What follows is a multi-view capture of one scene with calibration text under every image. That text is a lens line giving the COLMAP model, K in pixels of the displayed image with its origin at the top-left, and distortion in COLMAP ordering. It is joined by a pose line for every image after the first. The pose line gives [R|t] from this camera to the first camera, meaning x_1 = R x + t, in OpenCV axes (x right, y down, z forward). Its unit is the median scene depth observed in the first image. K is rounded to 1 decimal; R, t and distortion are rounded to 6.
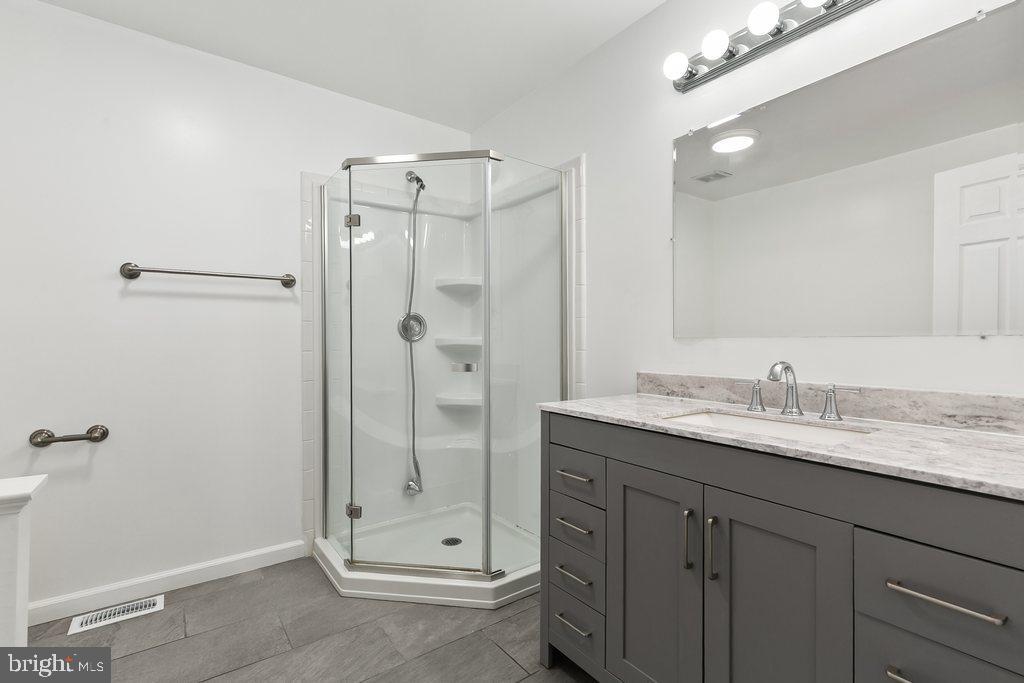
lens RADIAL K [[469.6, 0, 510.9], [0, 469.6, 344.2], [0, 0, 1]] dist [0.016901, -0.001380]
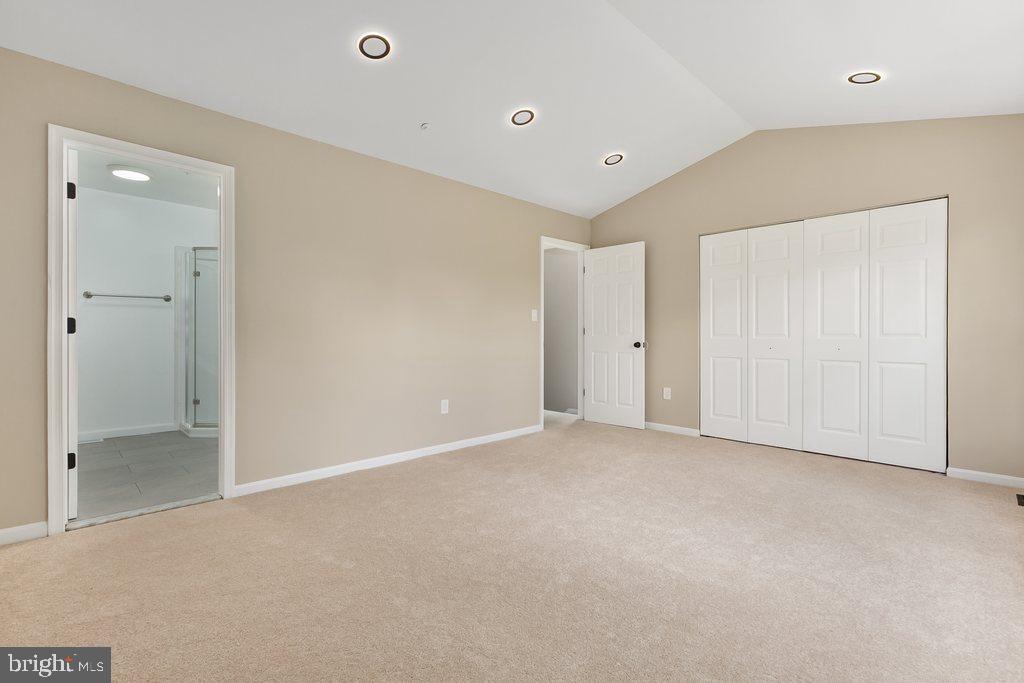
lens RADIAL K [[469.6, 0, 513.0], [0, 469.6, 335.5], [0, 0, 1]] dist [0.016901, -0.001380]
pose [[0.992175, 0.004664, 0.124764, 0.838768], [-0.003074, 0.999912, -0.012937, 0.058063], [-0.124813, 0.012453, 0.992102, -1.359825]]
